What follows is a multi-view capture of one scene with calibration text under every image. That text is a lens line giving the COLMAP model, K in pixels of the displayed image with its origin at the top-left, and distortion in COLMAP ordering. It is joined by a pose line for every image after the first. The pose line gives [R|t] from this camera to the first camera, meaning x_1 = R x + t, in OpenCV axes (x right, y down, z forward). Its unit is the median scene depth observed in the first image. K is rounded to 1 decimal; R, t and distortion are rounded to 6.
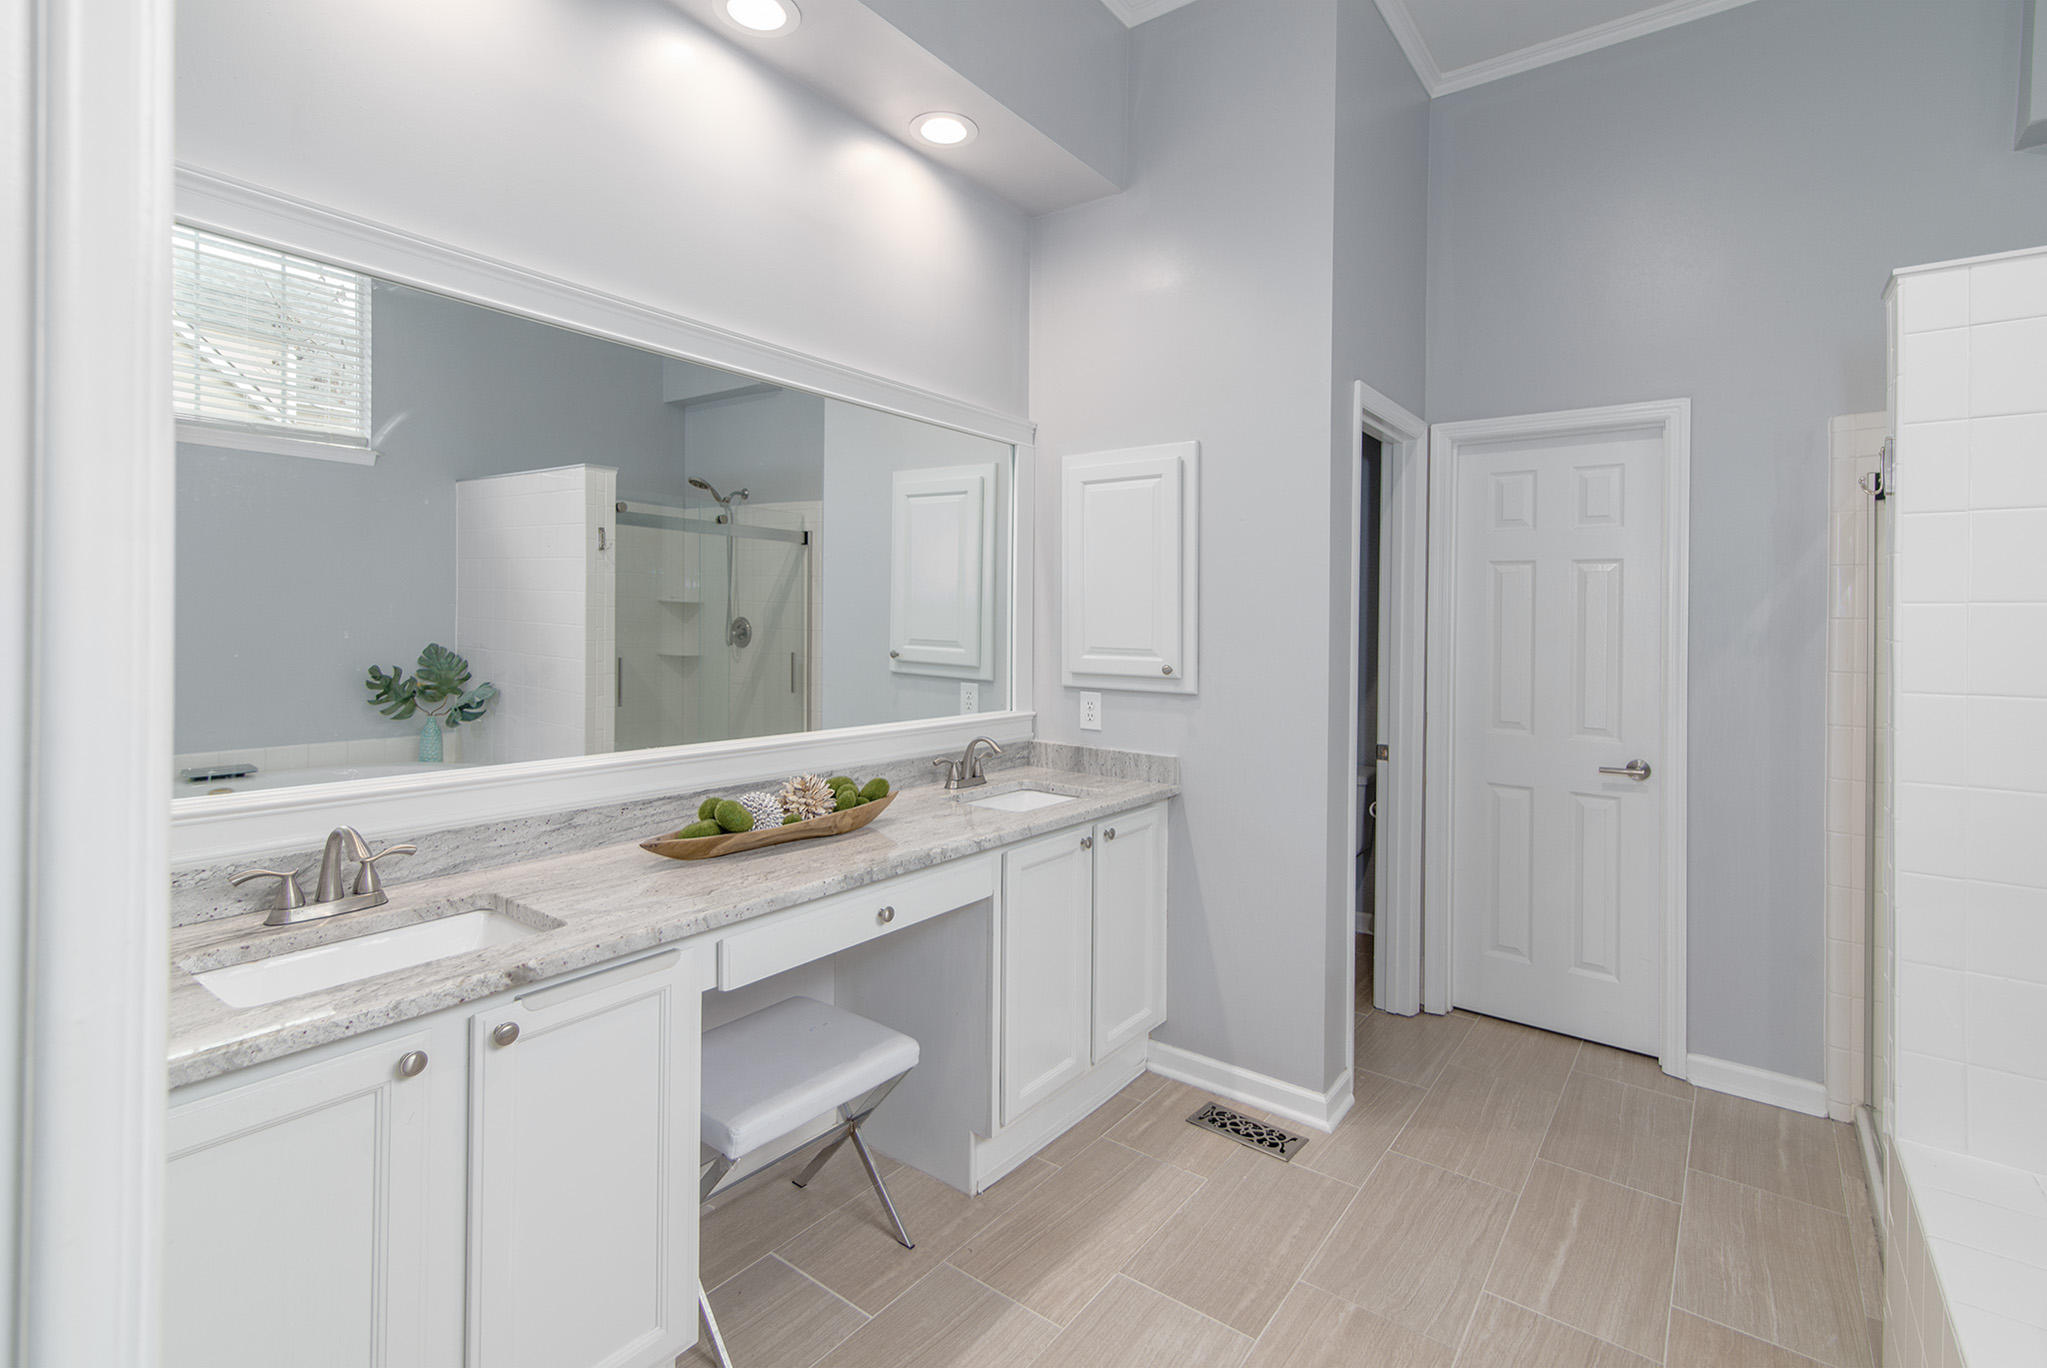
lens RADIAL K [[937.4, 0, 1033.3], [0, 937.4, 624.3], [0, 0, 1]] dist [0.016898, -0.002465]
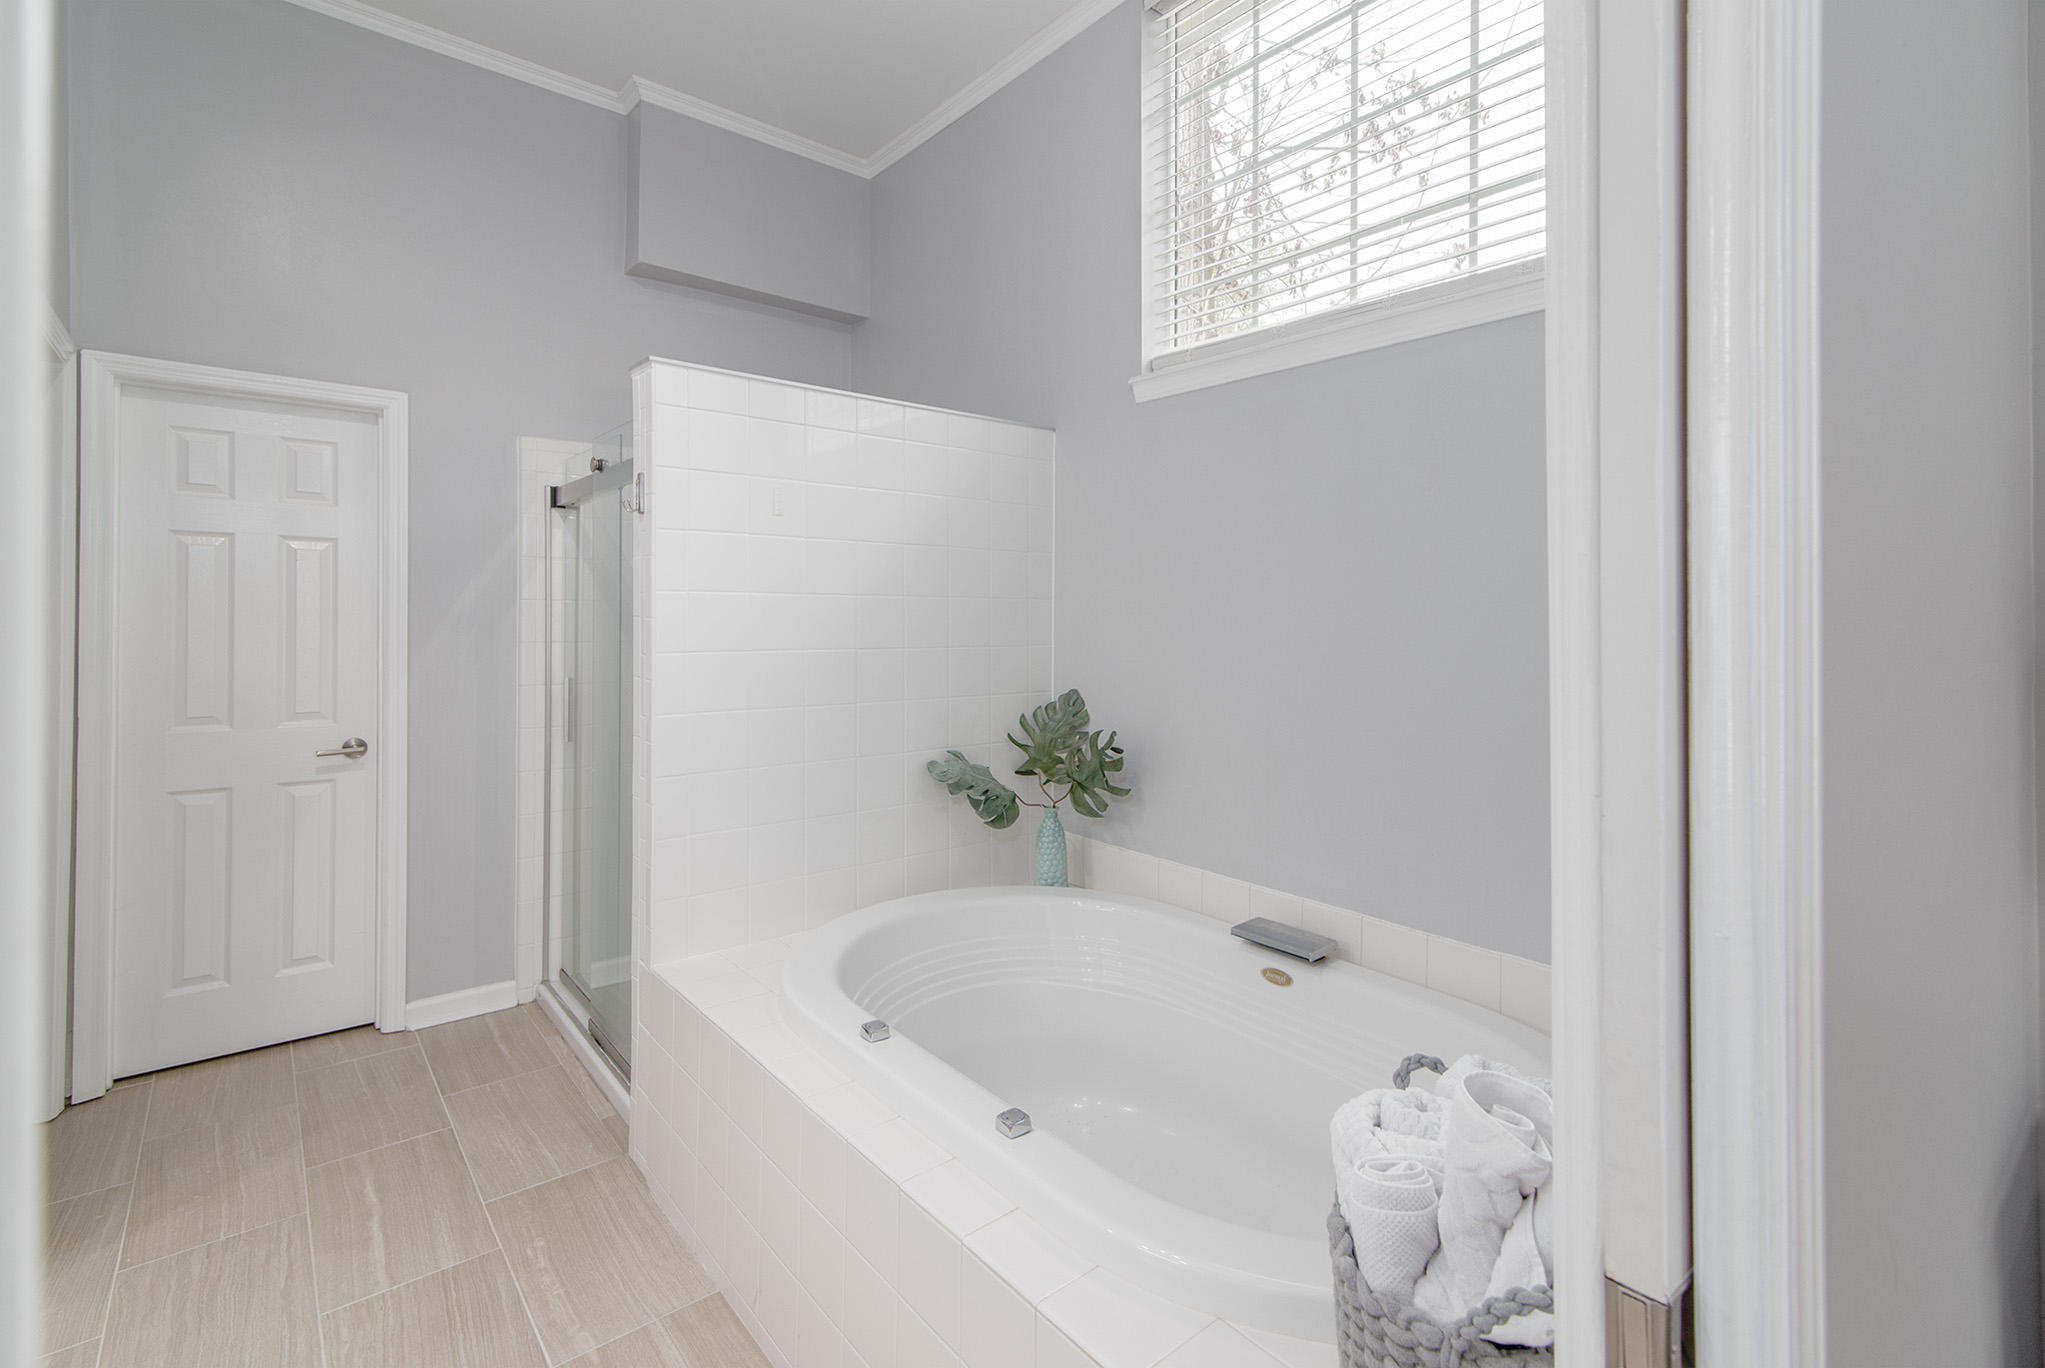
lens RADIAL K [[936.5, 0, 1006.3], [0, 936.5, 603.3], [0, 0, 1]] dist [0.016898, -0.002465]
pose [[0.263934, 0.000014, 0.964541, -0.181845], [0.000629, 1.000000, -0.000187, -0.000405], [-0.964541, 0.000656, 0.263934, 0.069469]]
